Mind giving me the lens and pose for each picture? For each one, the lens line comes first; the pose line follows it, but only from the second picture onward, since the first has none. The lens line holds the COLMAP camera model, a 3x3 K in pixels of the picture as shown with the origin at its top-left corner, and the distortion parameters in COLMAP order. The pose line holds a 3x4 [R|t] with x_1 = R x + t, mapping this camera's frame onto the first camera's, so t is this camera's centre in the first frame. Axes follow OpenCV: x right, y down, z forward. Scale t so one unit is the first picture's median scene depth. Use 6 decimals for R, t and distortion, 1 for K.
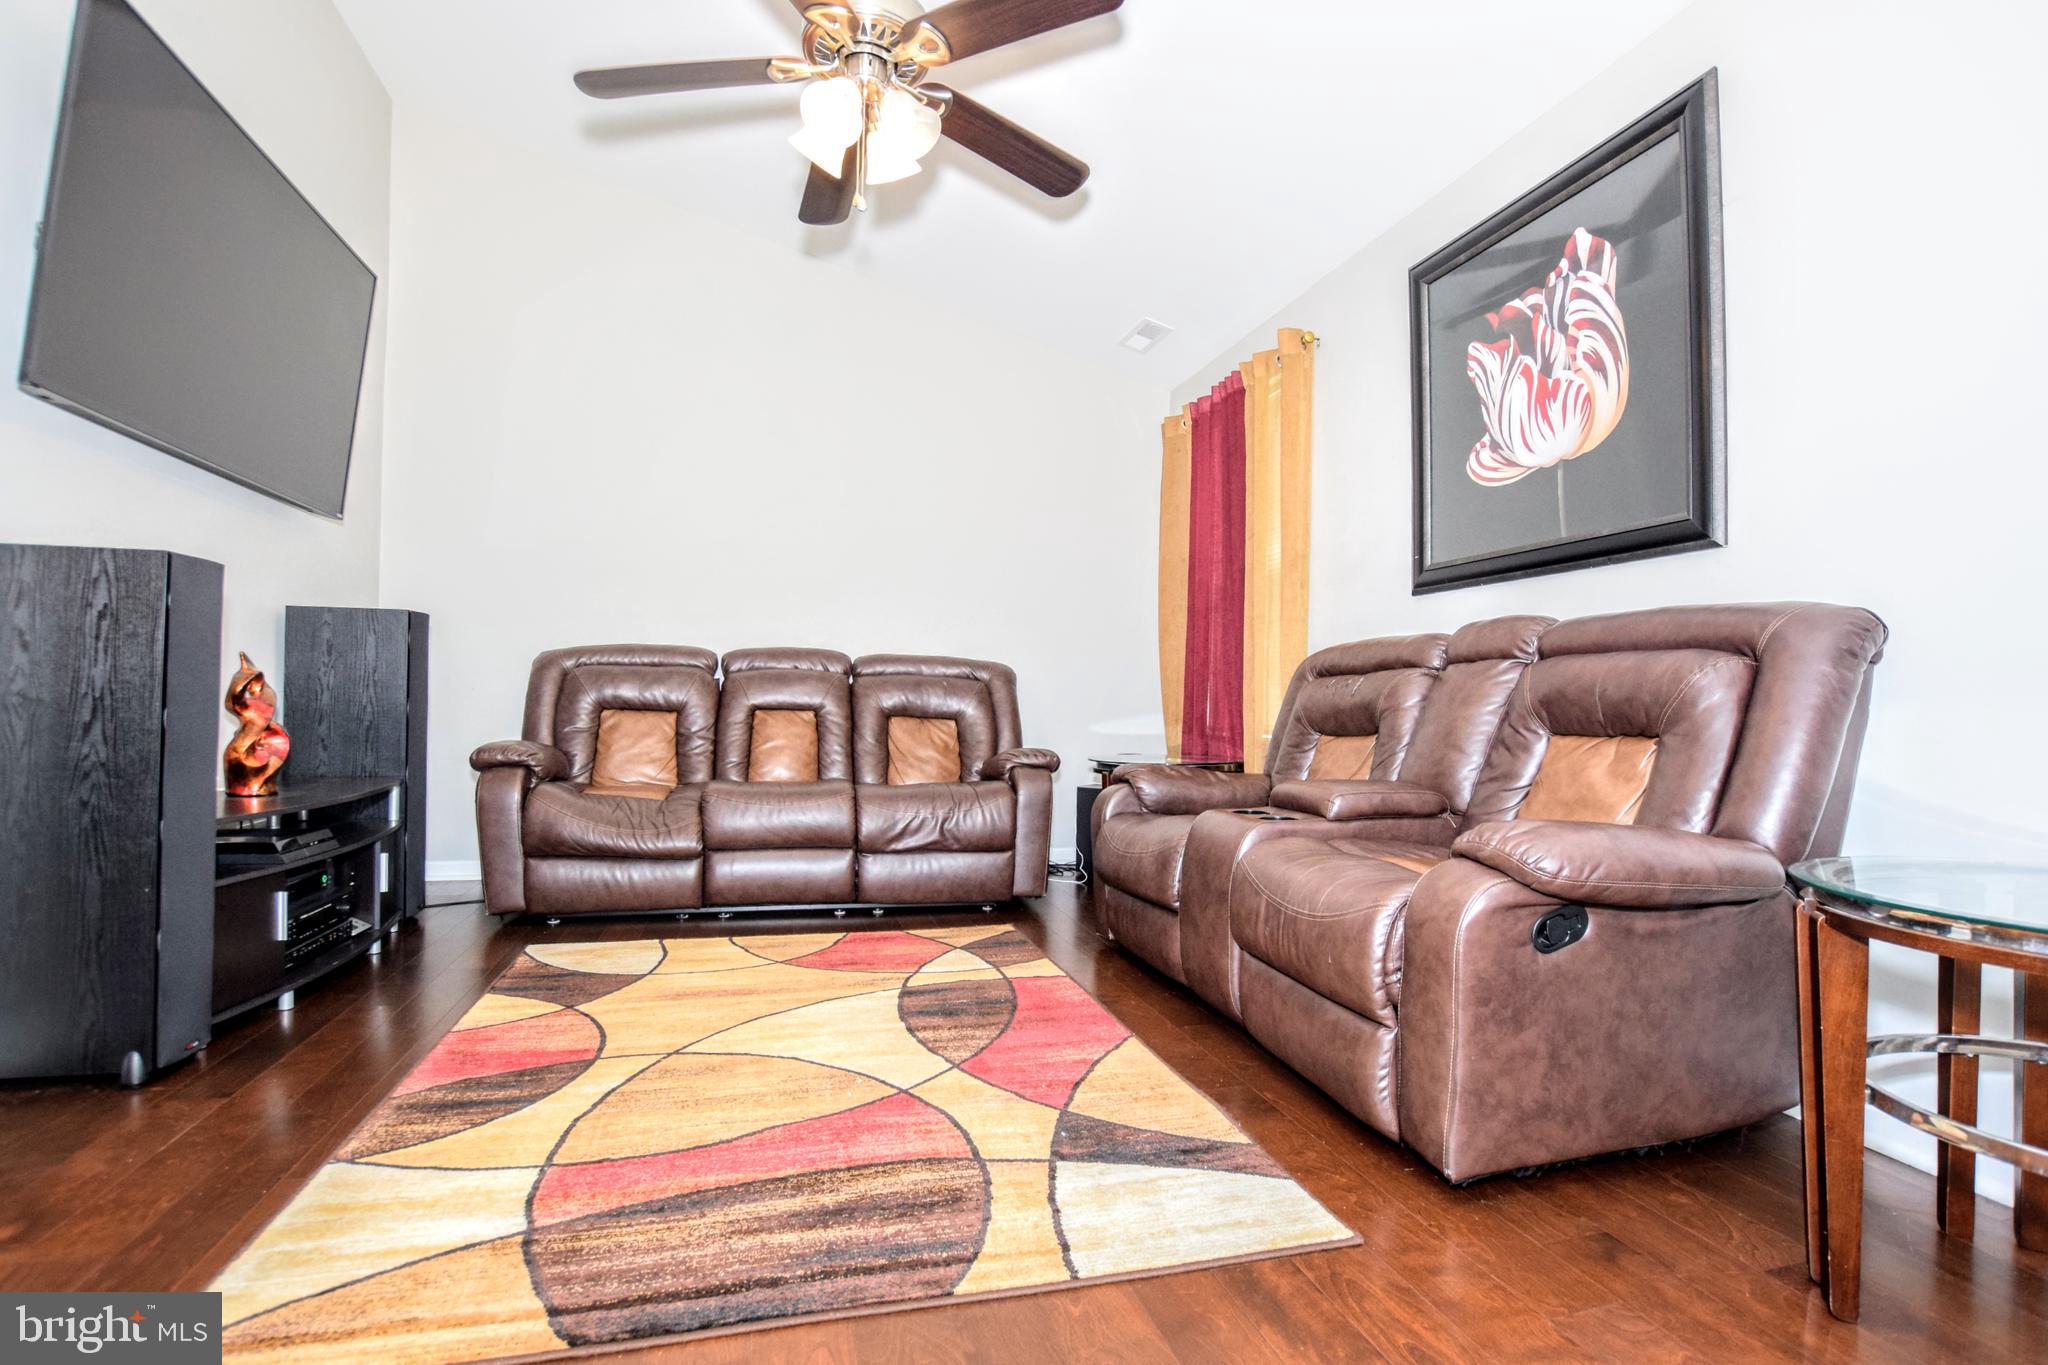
lens RADIAL K [[964.1, 0, 1032.6], [0, 964.1, 685.6], [0, 0, 1]] dist [-0.023603, 0.000496]
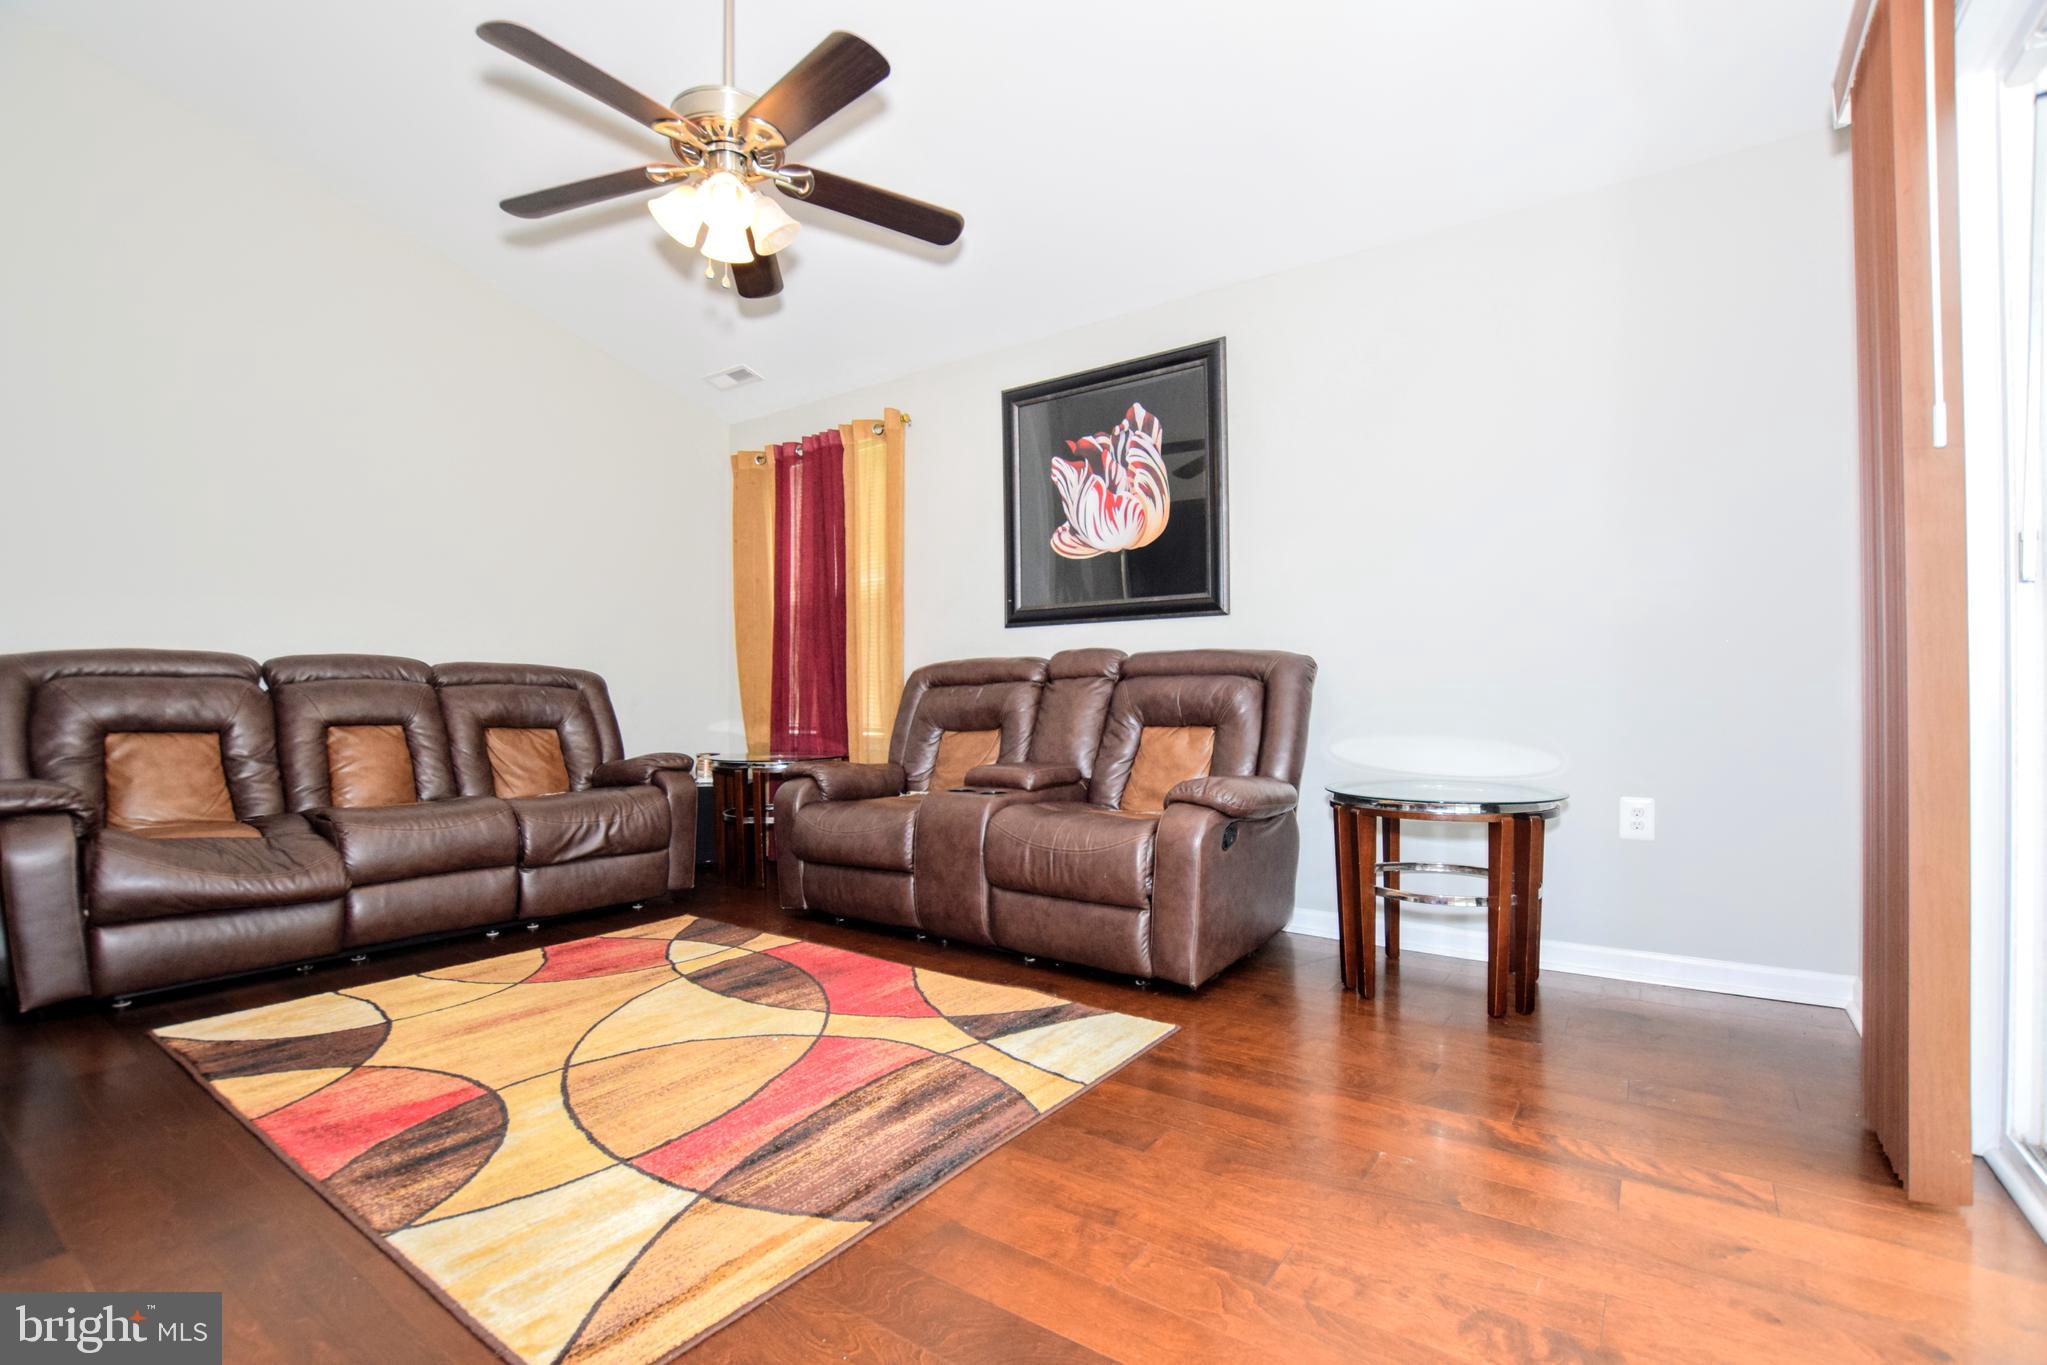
lens RADIAL K [[902.4, 0, 1024.7], [0, 902.4, 686.8], [0, 0, 1]] dist [-0.028362, 0.001837]
pose [[0.781266, -0.012145, 0.624080, -0.527204], [0.004849, 0.999899, 0.013388, -0.033886], [-0.624180, -0.007434, 0.781245, -0.052583]]
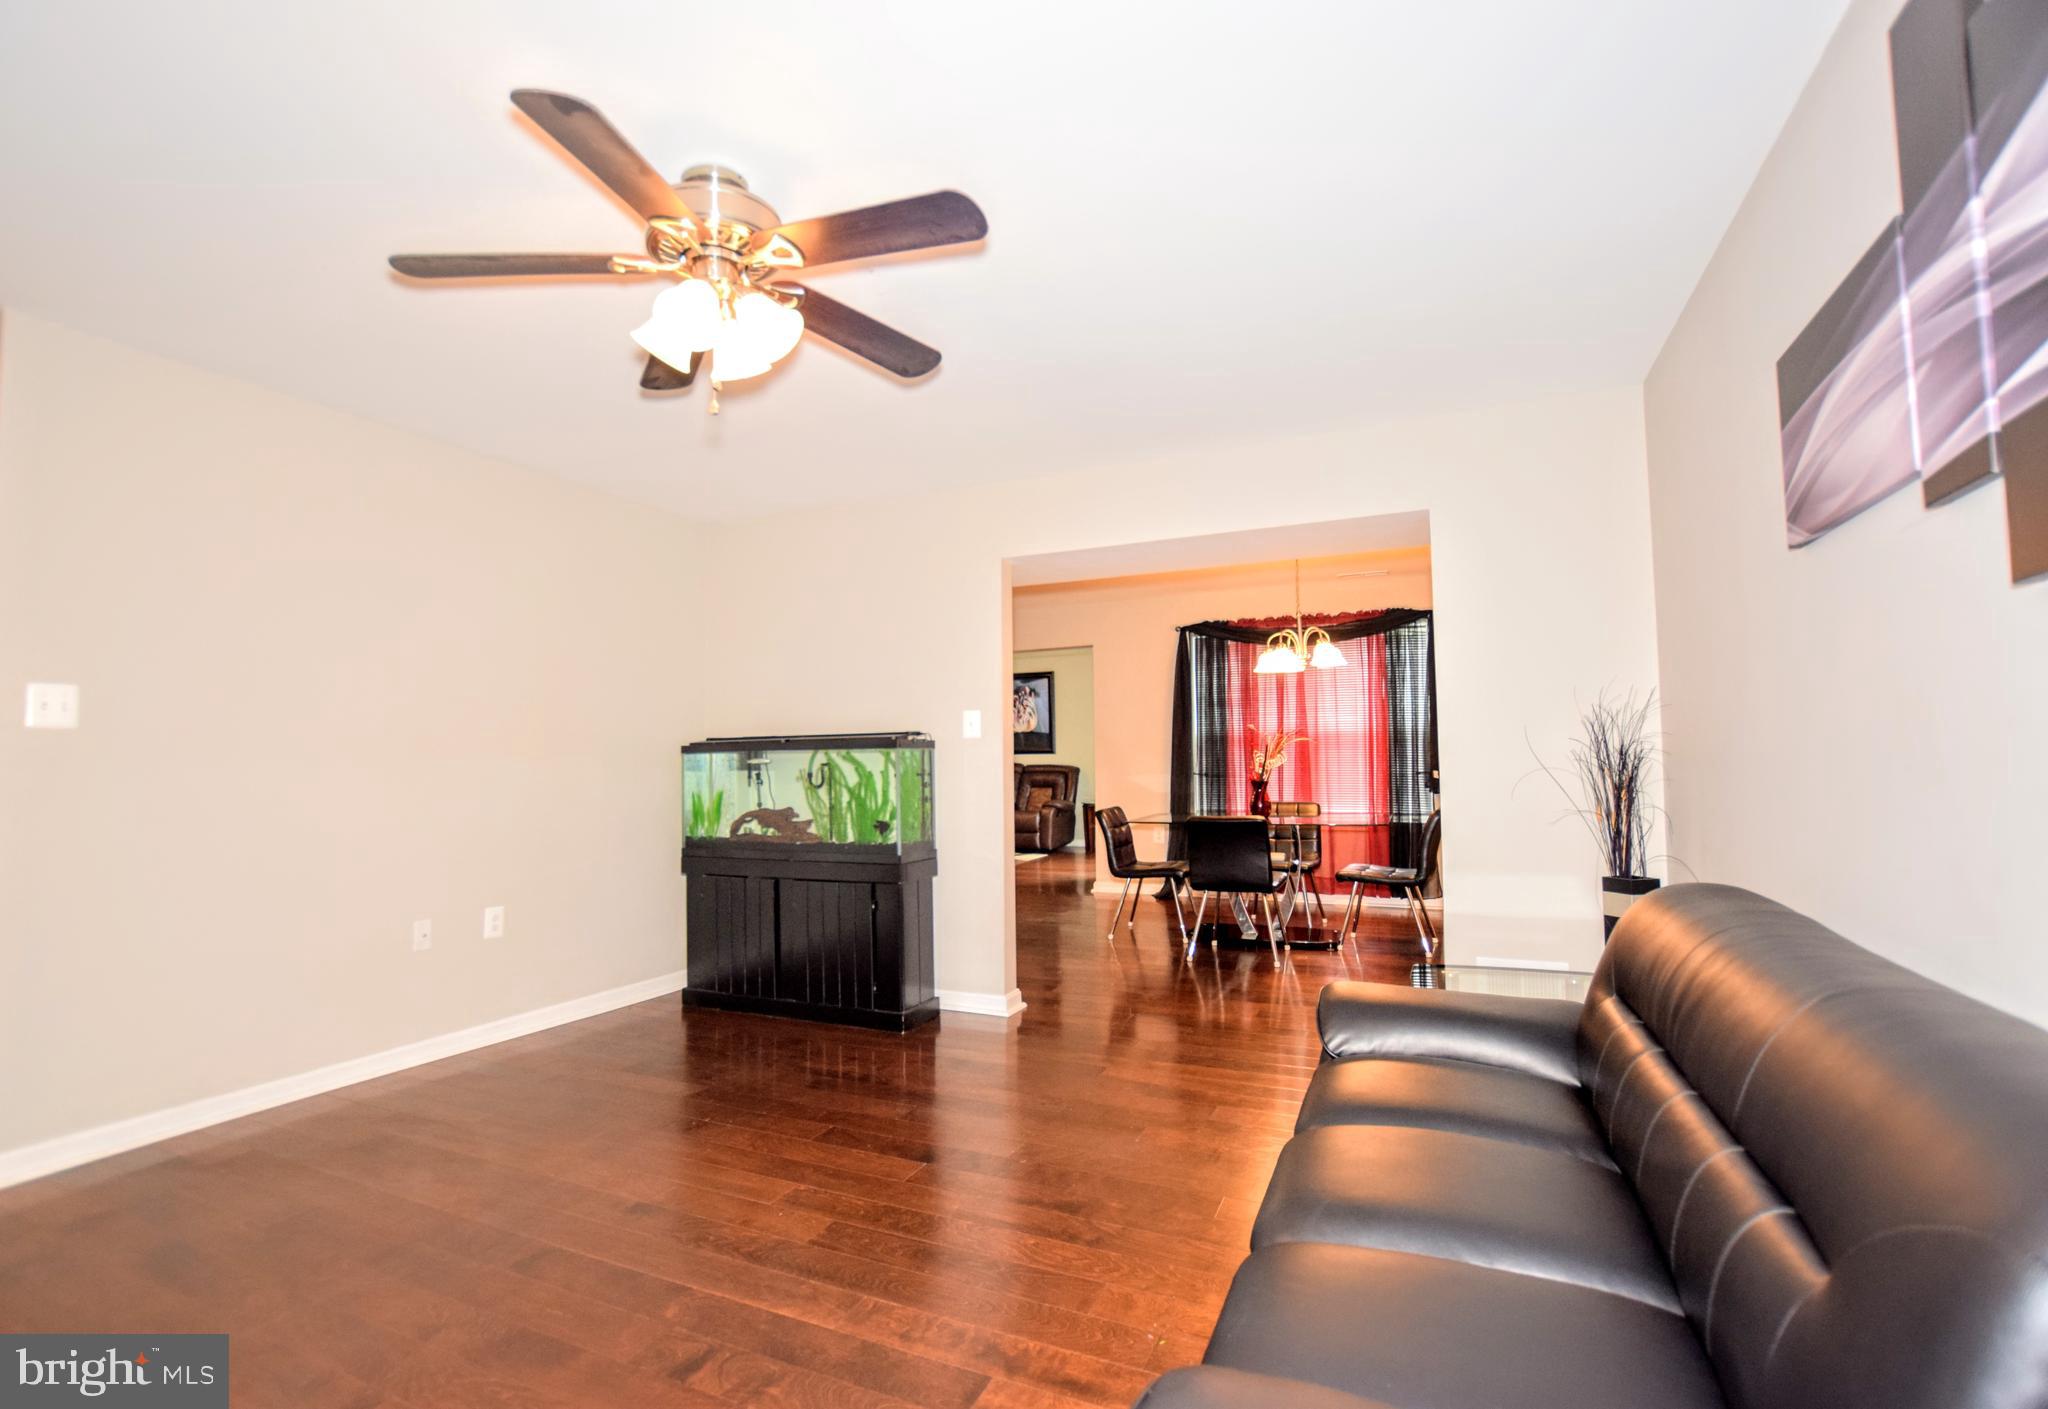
lens RADIAL K [[938.0, 0, 1024.0], [0, 938.0, 704.5], [0, 0, 1]] dist [-0.002149, -0.000238]
pose [[0.616846, 0.019948, 0.786831, -3.479525], [0.010094, 0.999396, -0.033251, -0.229364], [-0.787019, 0.028453, 0.616273, -2.138478]]
